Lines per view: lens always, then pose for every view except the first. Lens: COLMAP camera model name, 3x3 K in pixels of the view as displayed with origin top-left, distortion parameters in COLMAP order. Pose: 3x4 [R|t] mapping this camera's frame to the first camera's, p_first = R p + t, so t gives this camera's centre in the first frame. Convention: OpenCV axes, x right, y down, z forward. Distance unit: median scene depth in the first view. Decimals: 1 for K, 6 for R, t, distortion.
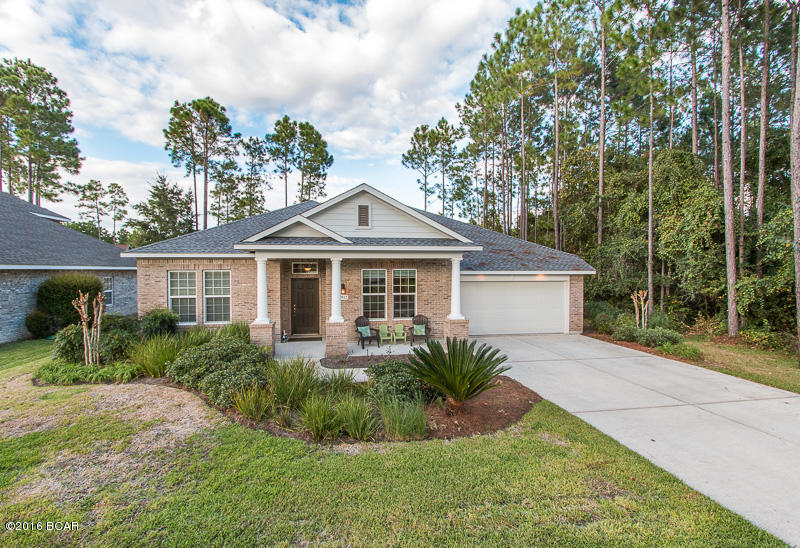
lens RADIAL K [[376.4, 0, 393.5], [0, 376.4, 275.5], [0, 0, 1]] dist [0.004270, 0.001258]
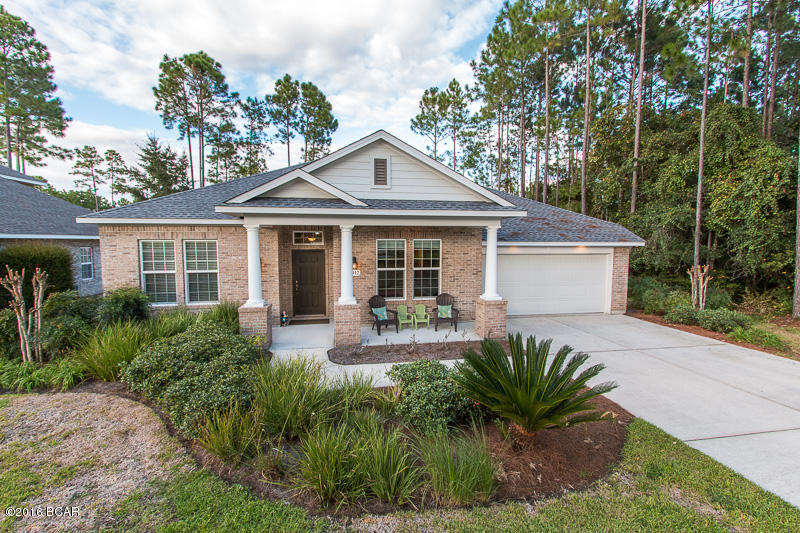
lens RADIAL K [[367.7, 0, 405.6], [0, 367.7, 269.8], [0, 0, 1]] dist [0.008422, -0.002866]
pose [[0.999755, 0.001822, 0.022063, -0.032769], [-0.003210, 0.998004, 0.063065, -0.000571], [-0.021904, -0.063121, 0.997766, 0.159216]]
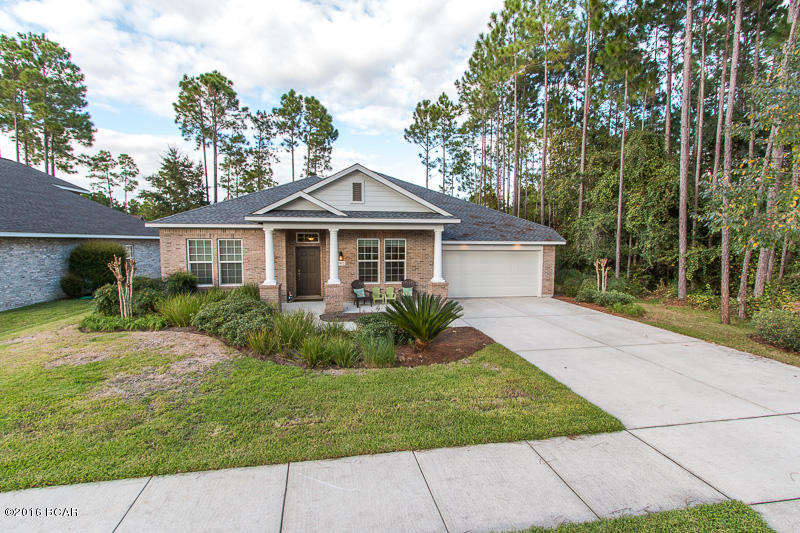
lens RADIAL K [[367.7, 0, 402.6], [0, 367.7, 267.3], [0, 0, 1]] dist [0.008422, -0.002866]
pose [[0.999968, 0.005033, 0.006142, 0.041057], [-0.005366, 0.998444, 0.055507, 0.006286], [-0.005853, -0.055538, 0.998439, -0.104112]]
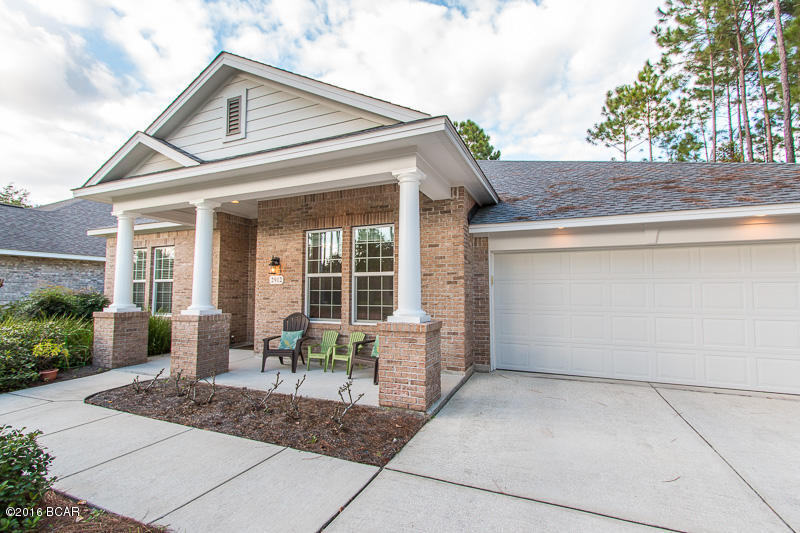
lens RADIAL K [[367.7, 0, 393.1], [0, 367.7, 266.9], [0, 0, 1]] dist [0.008422, -0.002866]
pose [[0.838442, -0.033610, -0.543954, 0.295904], [-0.009383, 0.997058, -0.076069, 0.070043], [0.544911, 0.068884, 0.835660, 0.536555]]
